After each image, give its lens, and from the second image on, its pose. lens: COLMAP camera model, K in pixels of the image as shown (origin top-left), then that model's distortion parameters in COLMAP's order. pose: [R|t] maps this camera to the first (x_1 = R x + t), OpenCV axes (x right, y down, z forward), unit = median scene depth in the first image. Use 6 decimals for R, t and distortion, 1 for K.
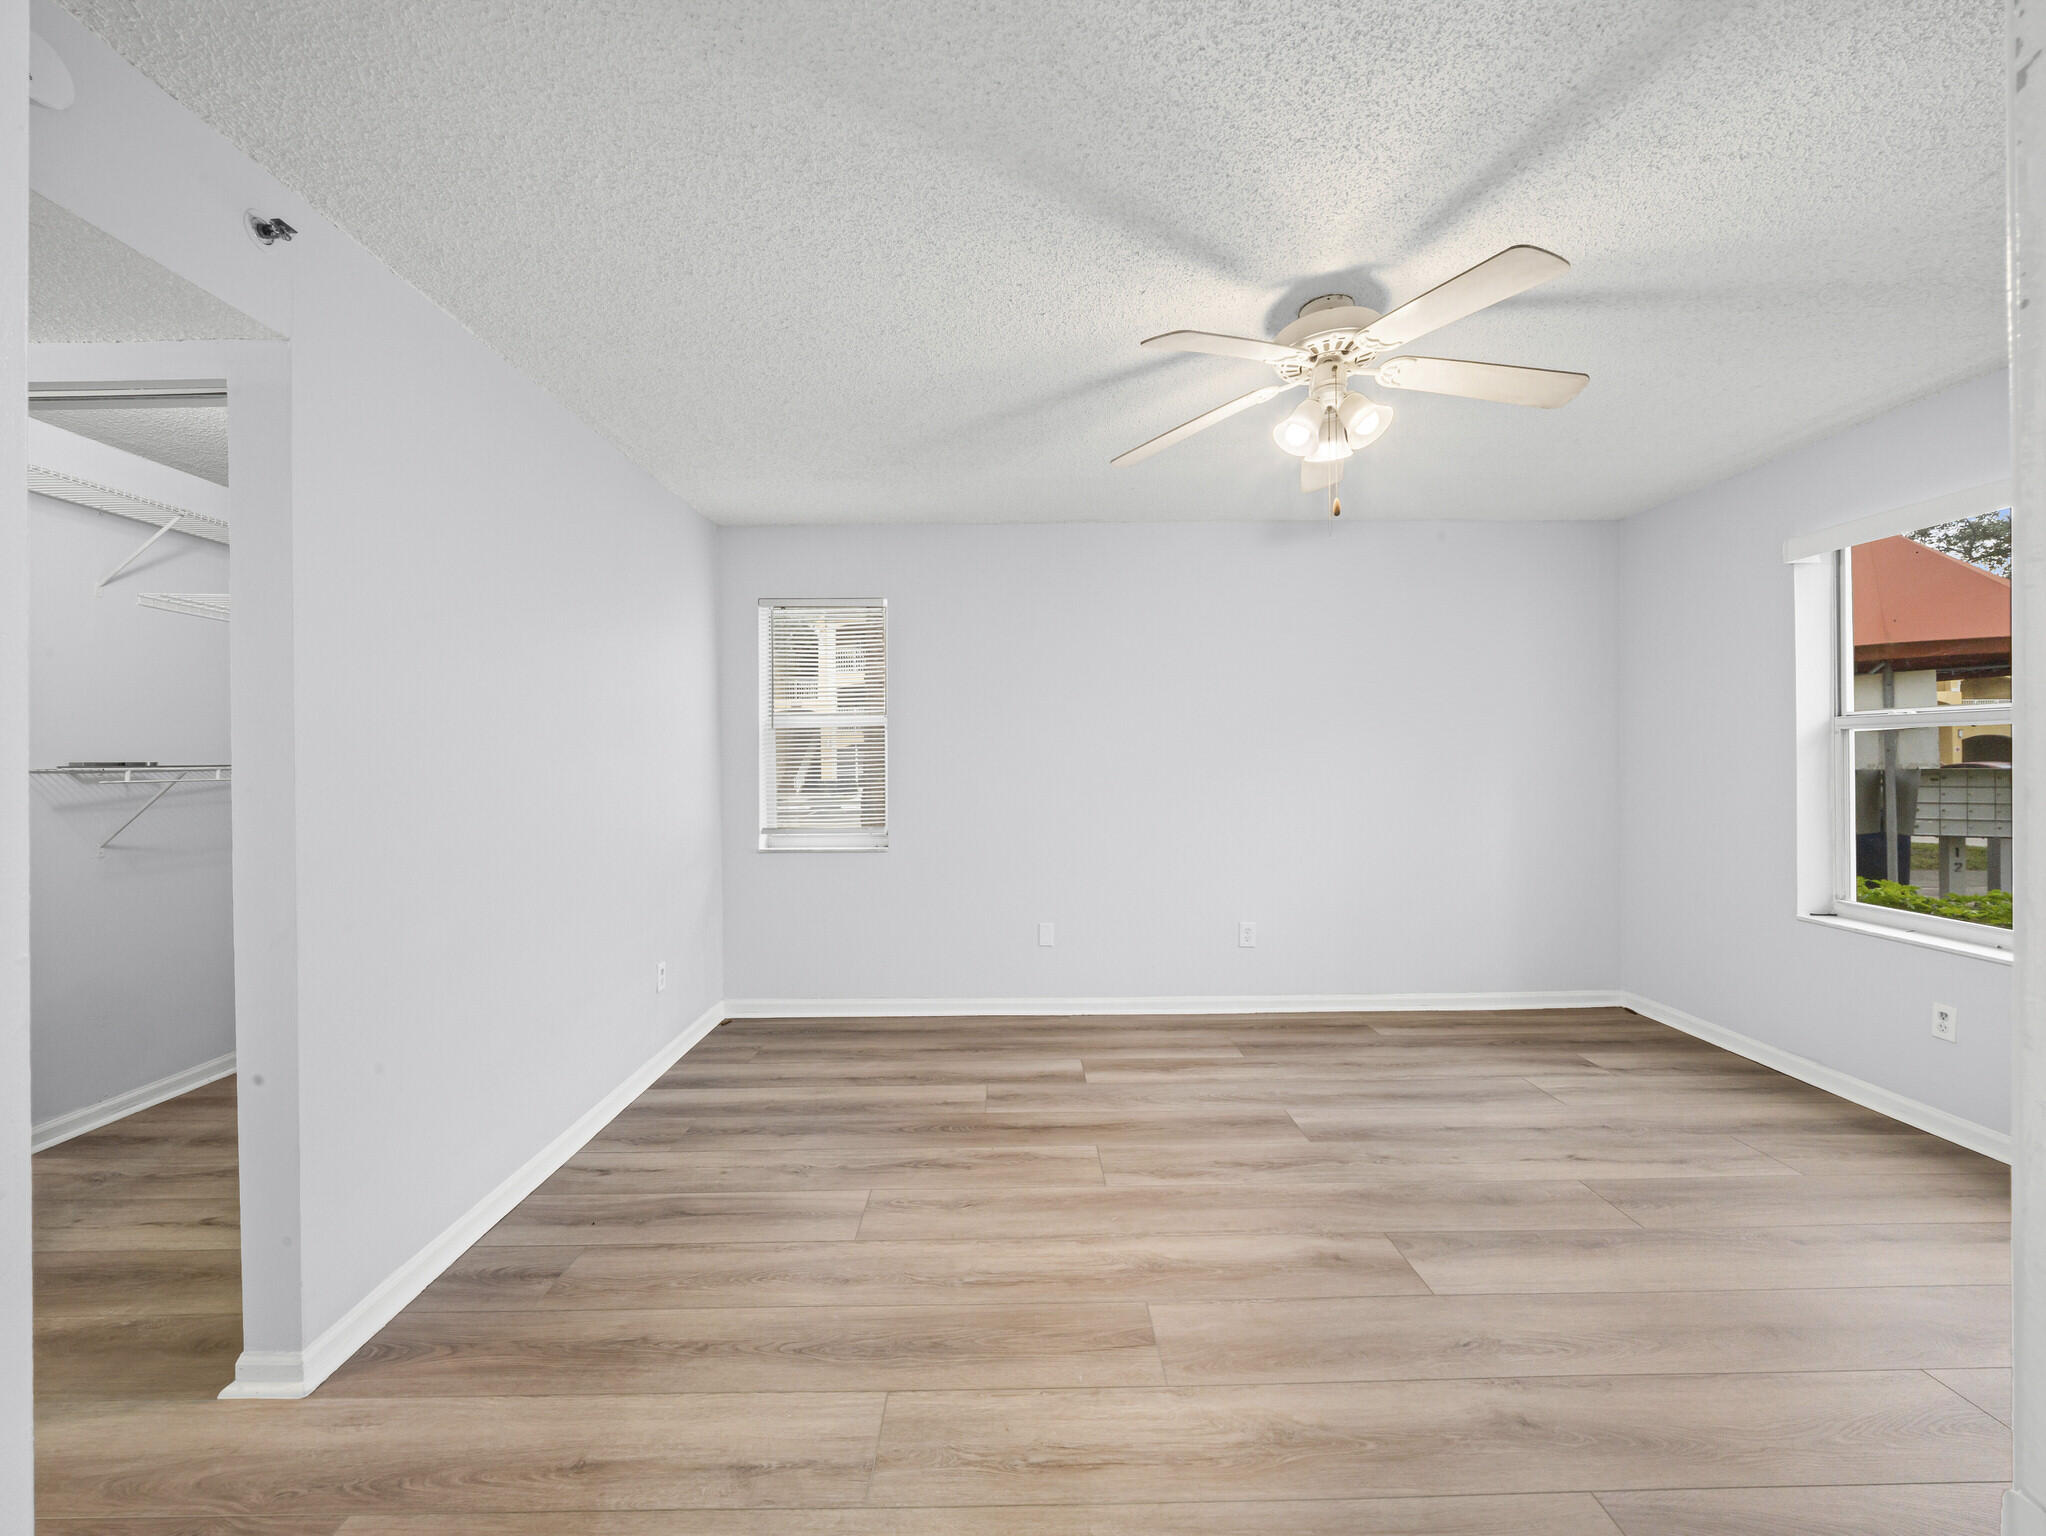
lens RADIAL K [[786.2, 0, 1015.3], [0, 786.2, 760.7], [0, 0, 1]] dist [-0.006277, -0.000798]
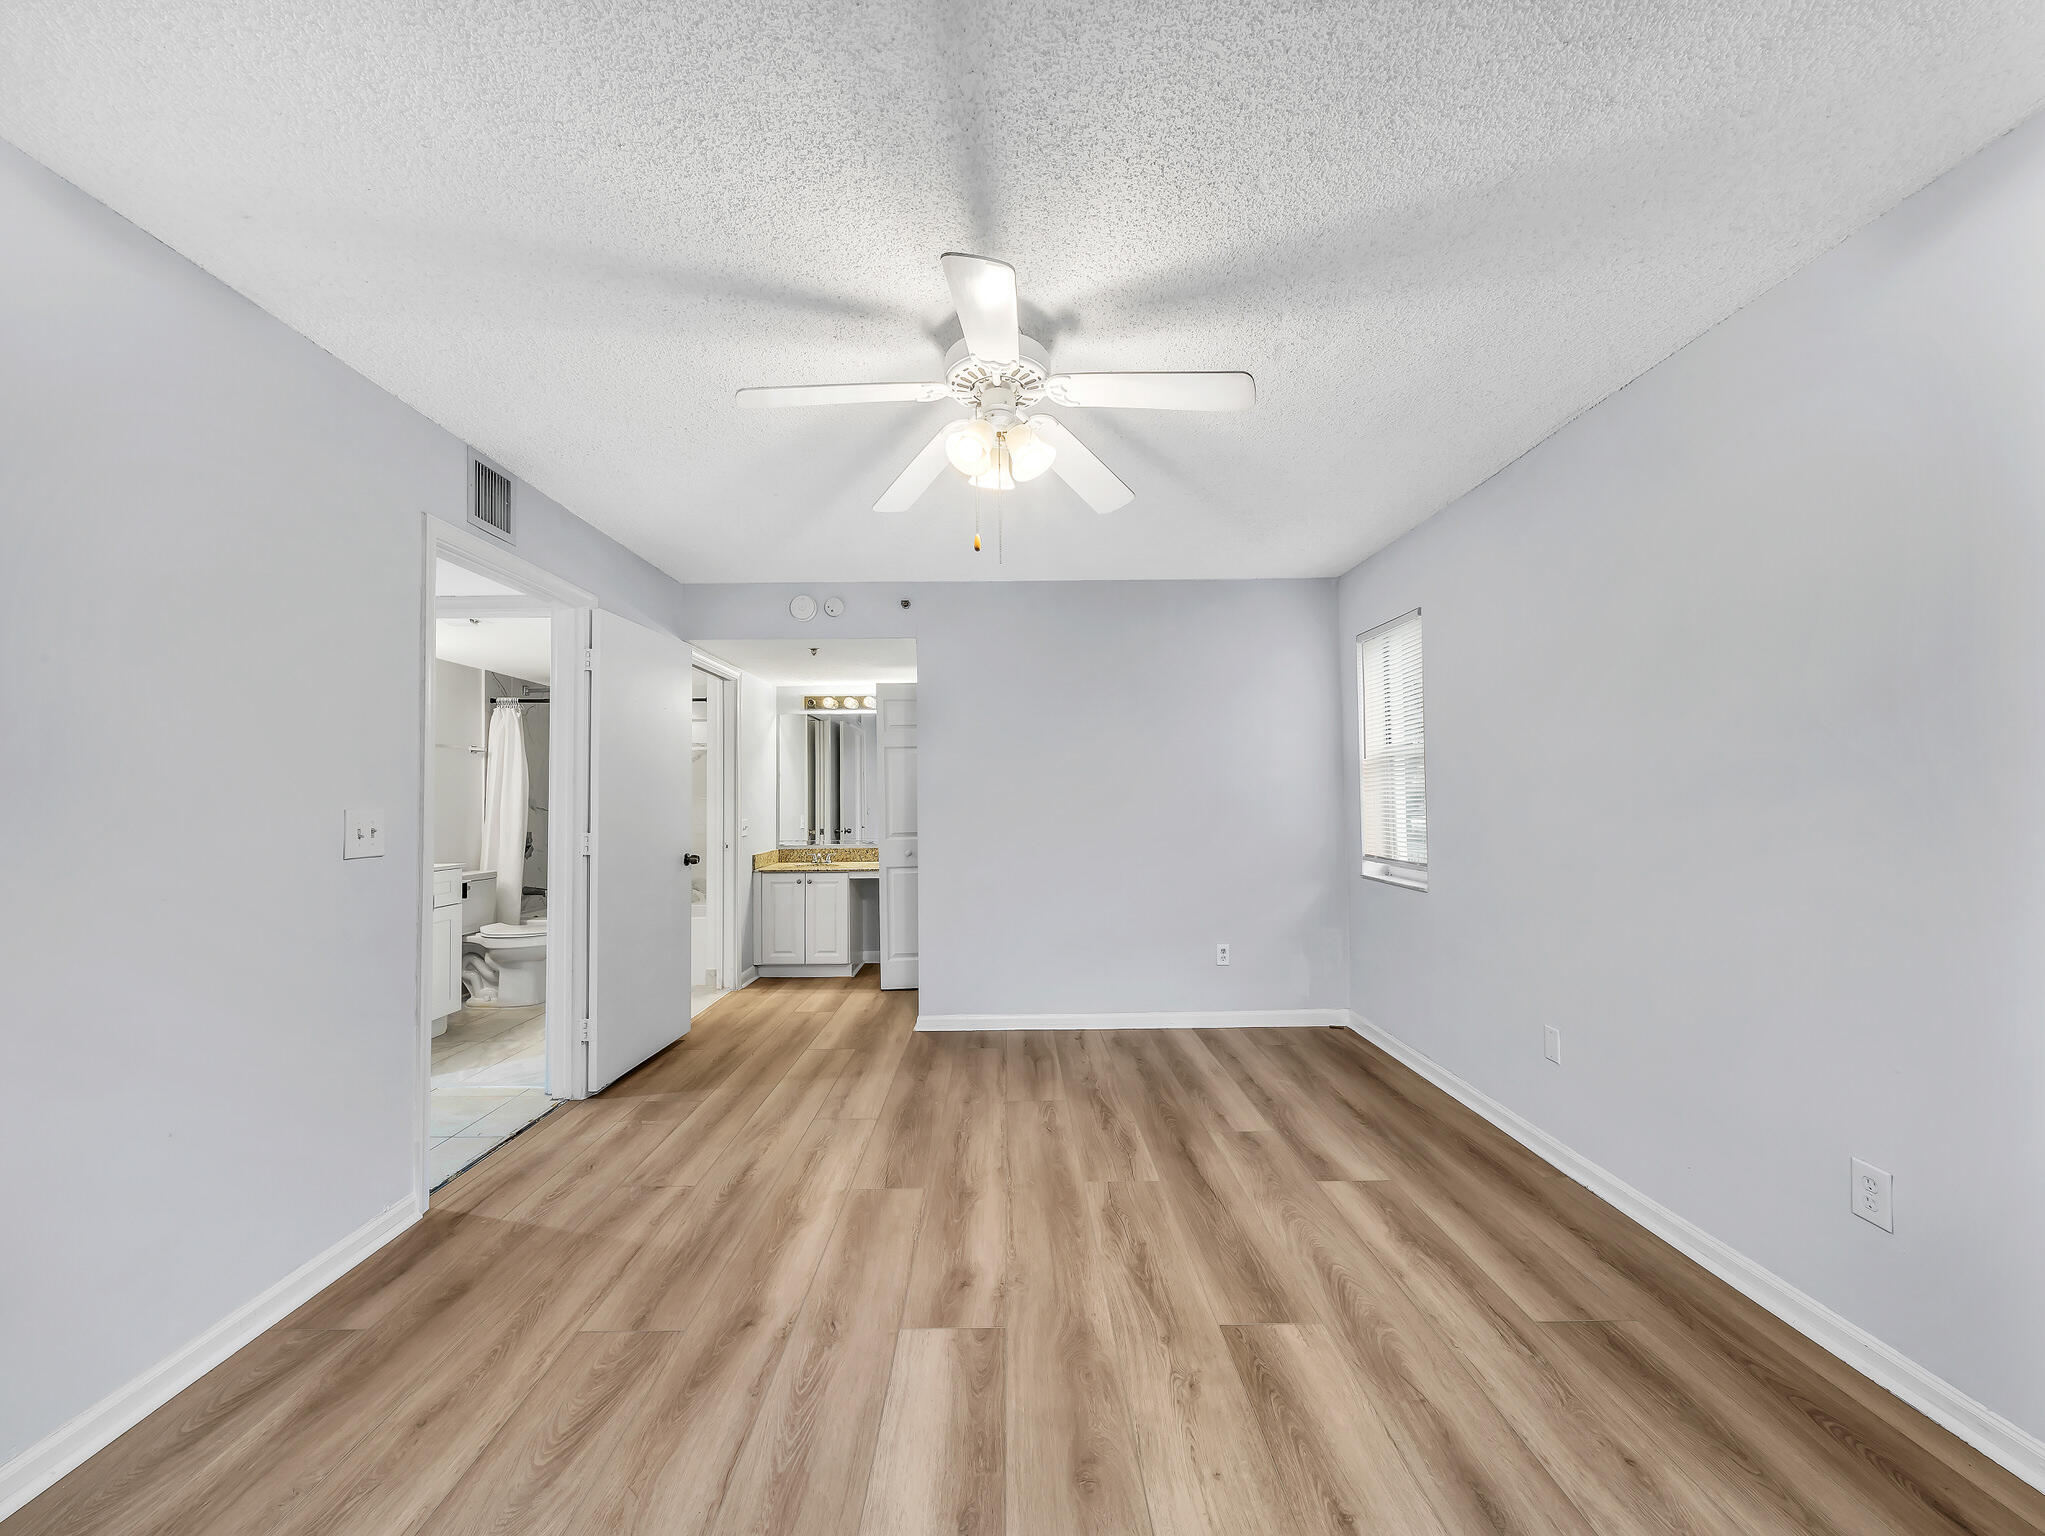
lens RADIAL K [[785.8, 0, 1013.1], [0, 785.8, 770.1], [0, 0, 1]] dist [-0.006277, -0.000798]
pose [[0.004900, -0.026798, -0.999629, 1.048398], [0.009968, 0.999593, -0.026748, -0.003837], [0.999938, -0.009833, 0.005165, 0.771254]]
